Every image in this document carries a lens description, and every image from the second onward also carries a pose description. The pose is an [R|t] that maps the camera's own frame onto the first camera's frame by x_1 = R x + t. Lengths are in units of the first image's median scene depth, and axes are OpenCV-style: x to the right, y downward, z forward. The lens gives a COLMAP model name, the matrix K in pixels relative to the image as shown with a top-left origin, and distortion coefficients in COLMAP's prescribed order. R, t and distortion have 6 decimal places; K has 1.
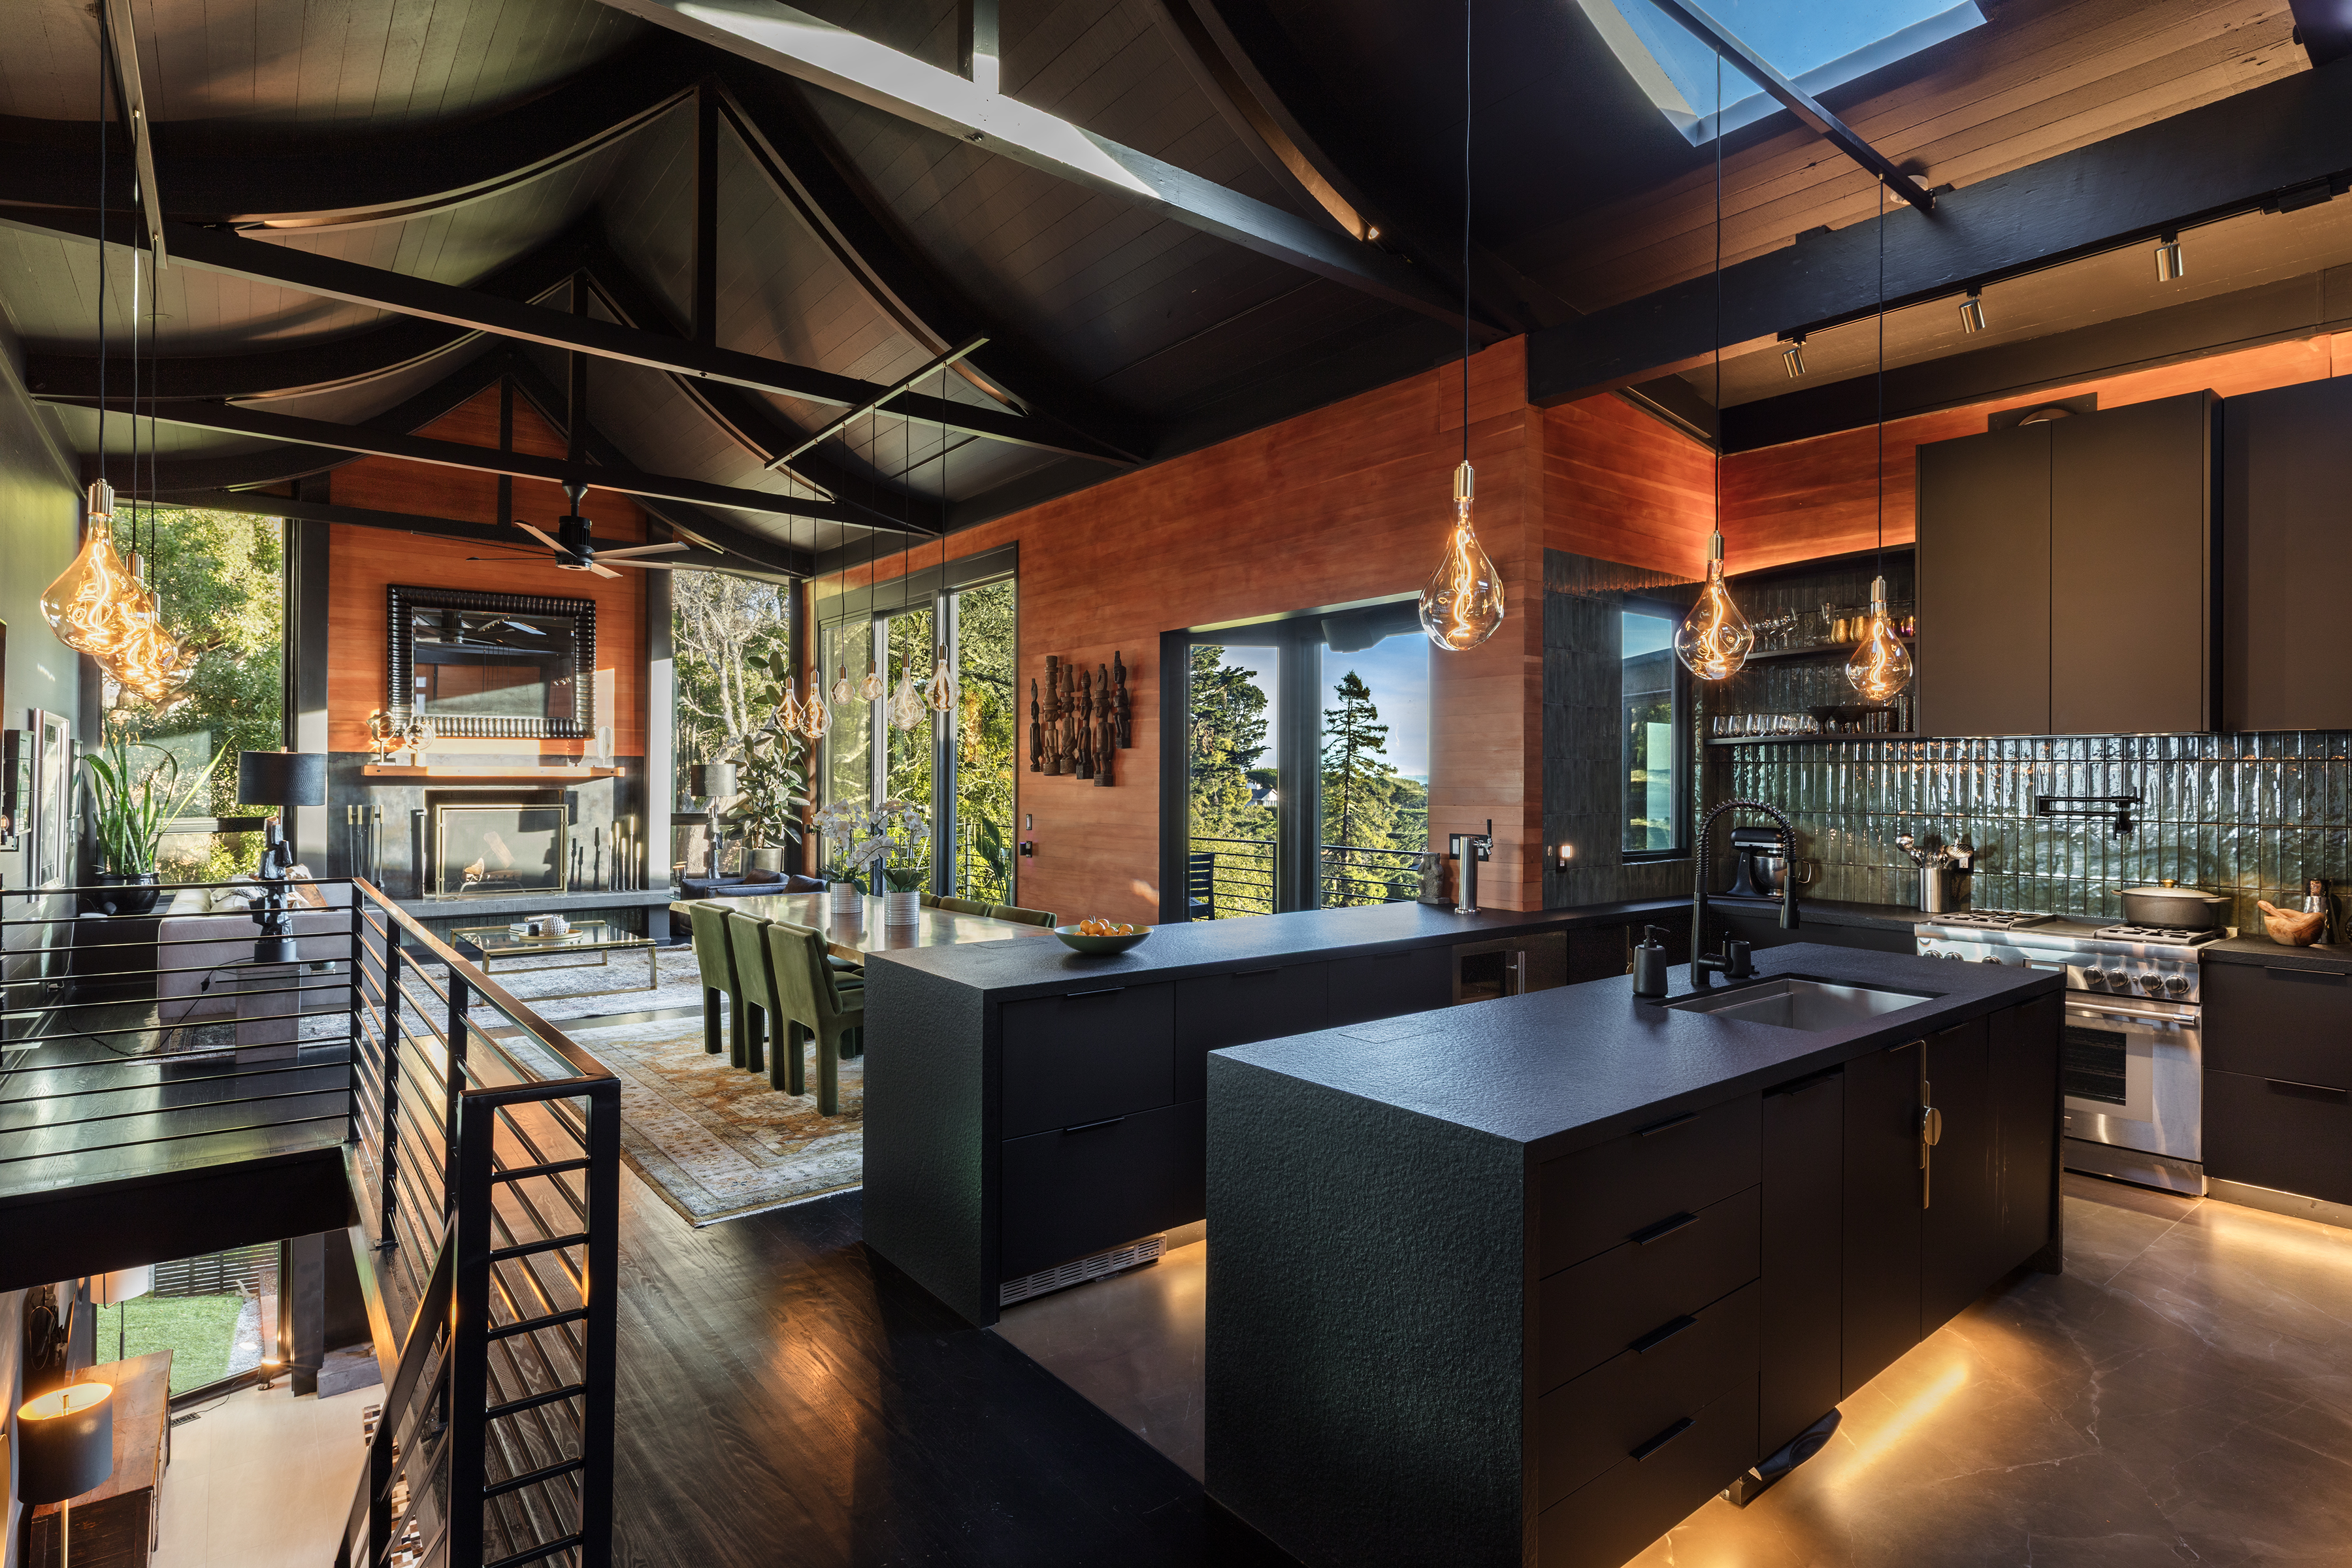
lens RADIAL K [[1203.4, 0, 1193.4], [0, 1203.4, 775.1], [0, 0, 1]] dist [-0.002569, 0.001706]
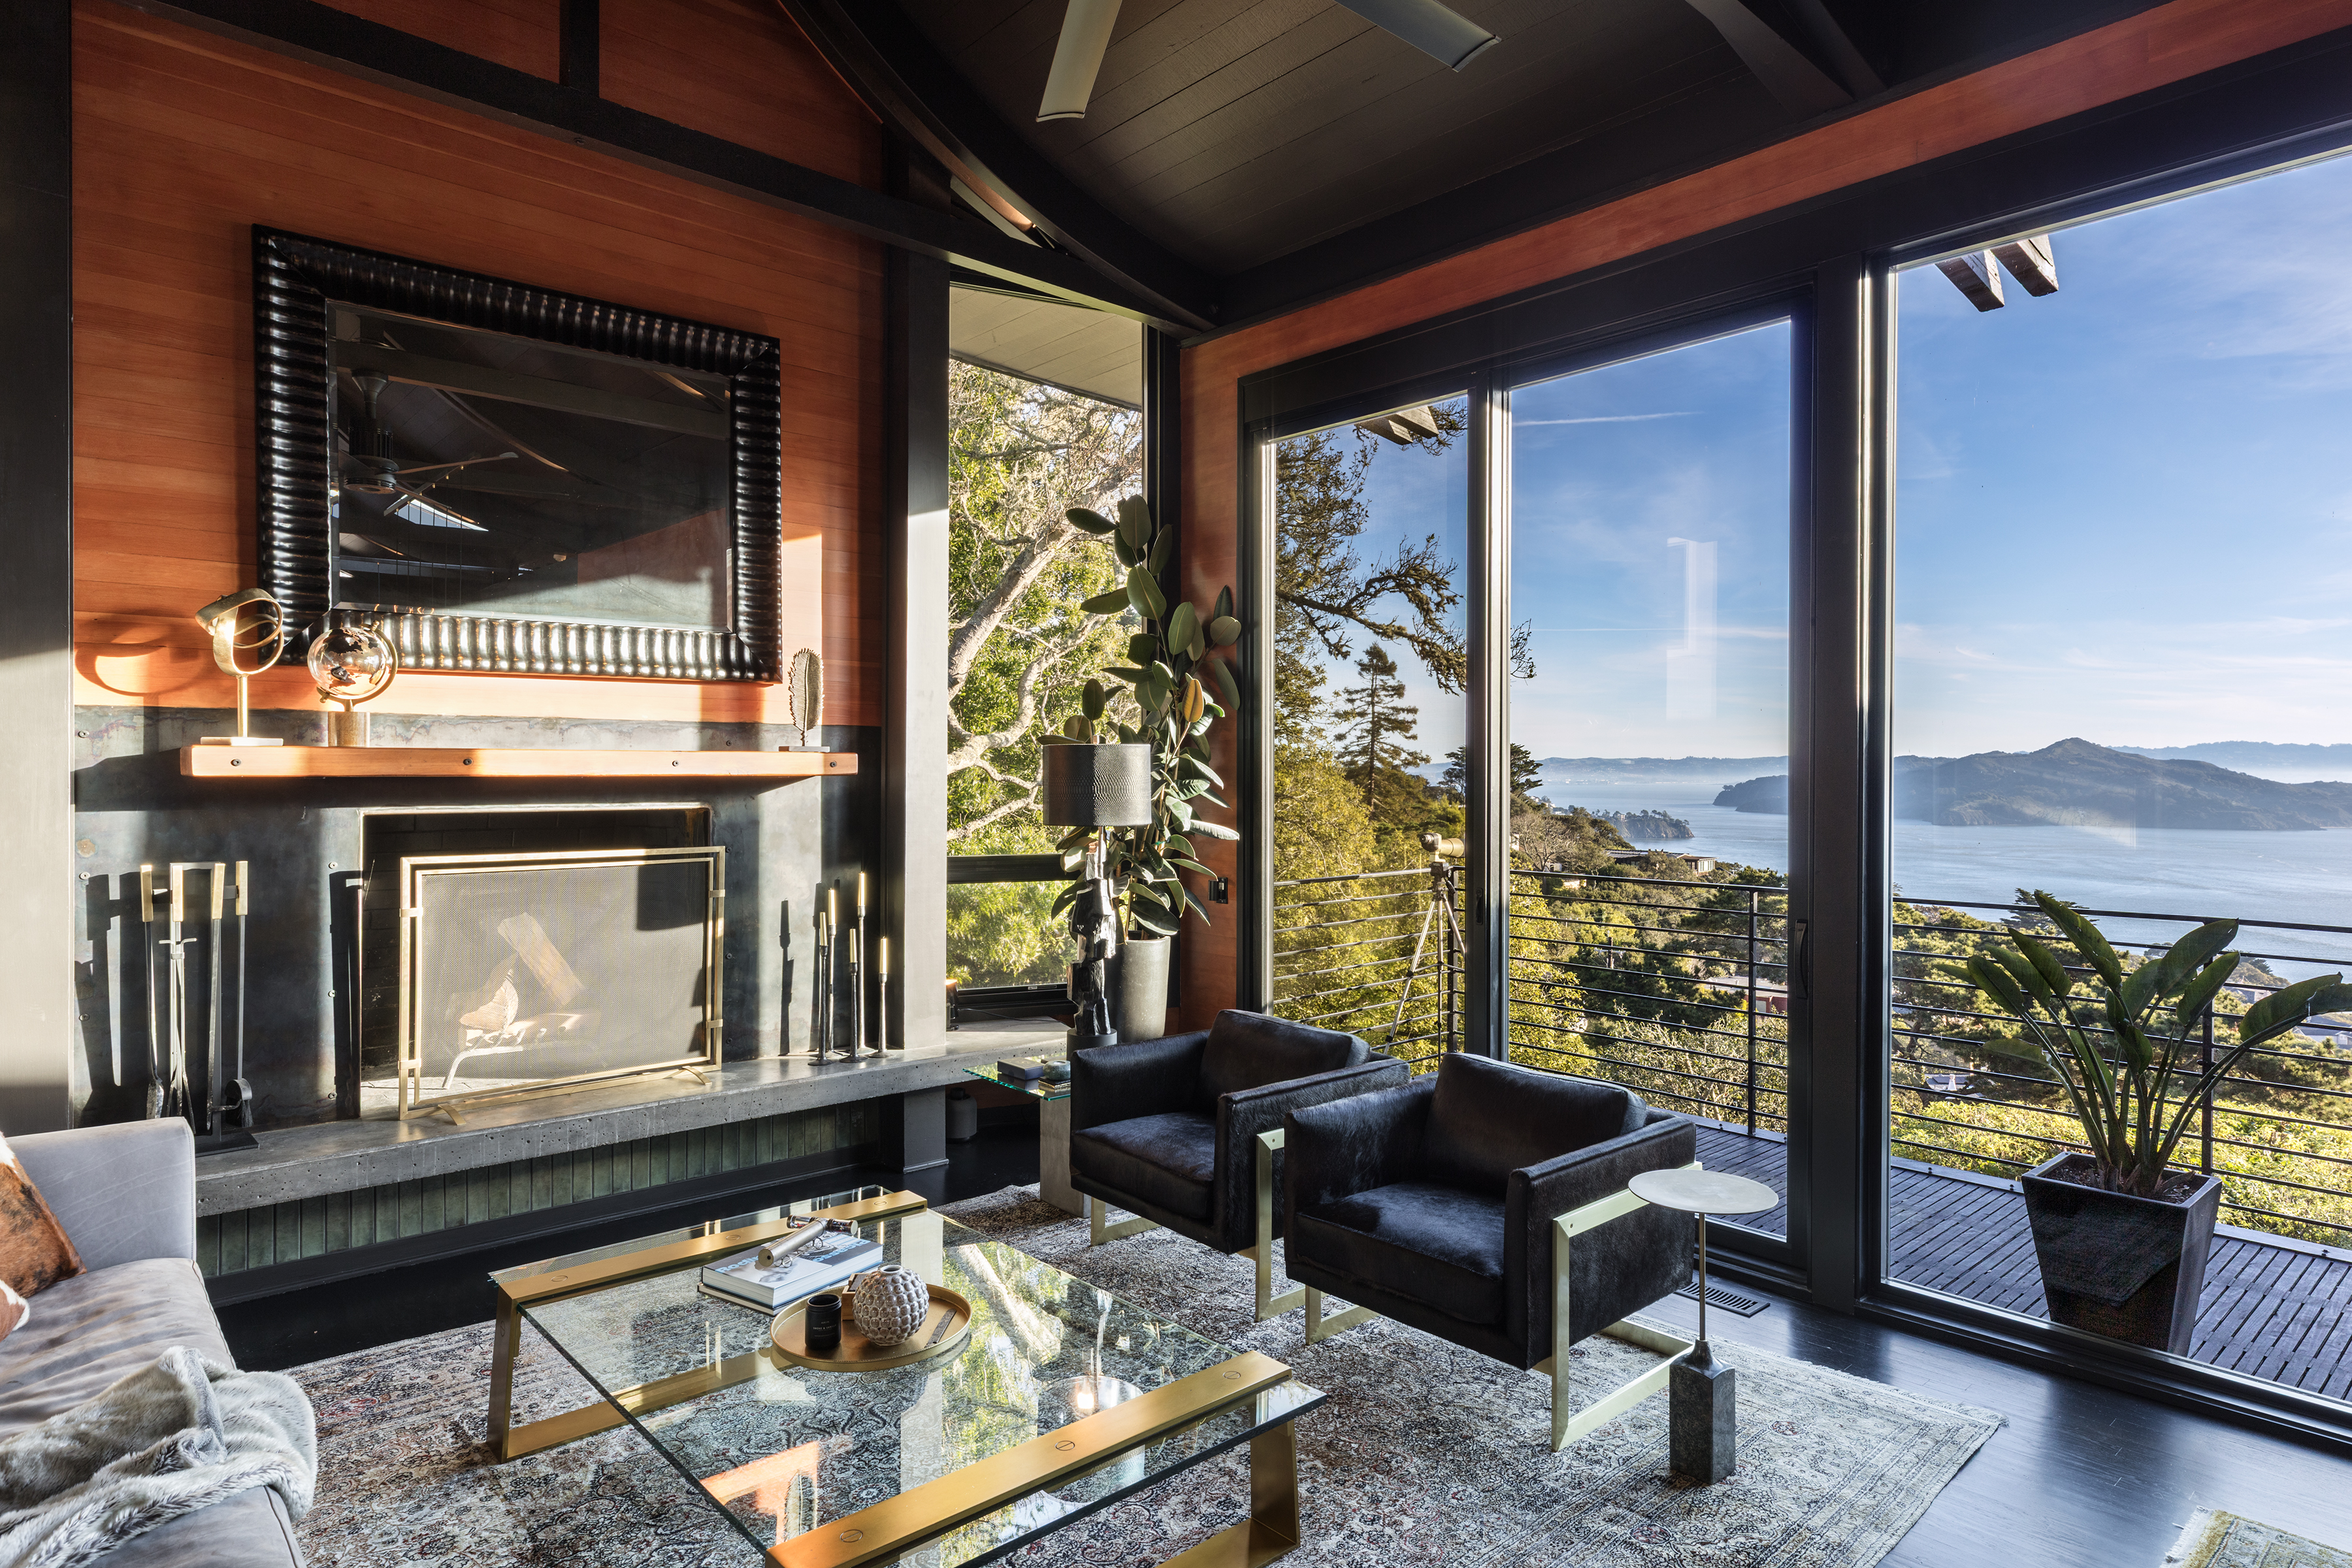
lens RADIAL K [[1321.0, 0, 1186.3], [0, 1321.0, 777.5], [0, 0, 1]] dist [0.007427, 0.001451]
pose [[0.998826, 0.000005, 0.048437, -0.558597], [-0.000512, 0.999945, 0.010460, -0.004196], [-0.048434, -0.010473, 0.998771, 0.801232]]
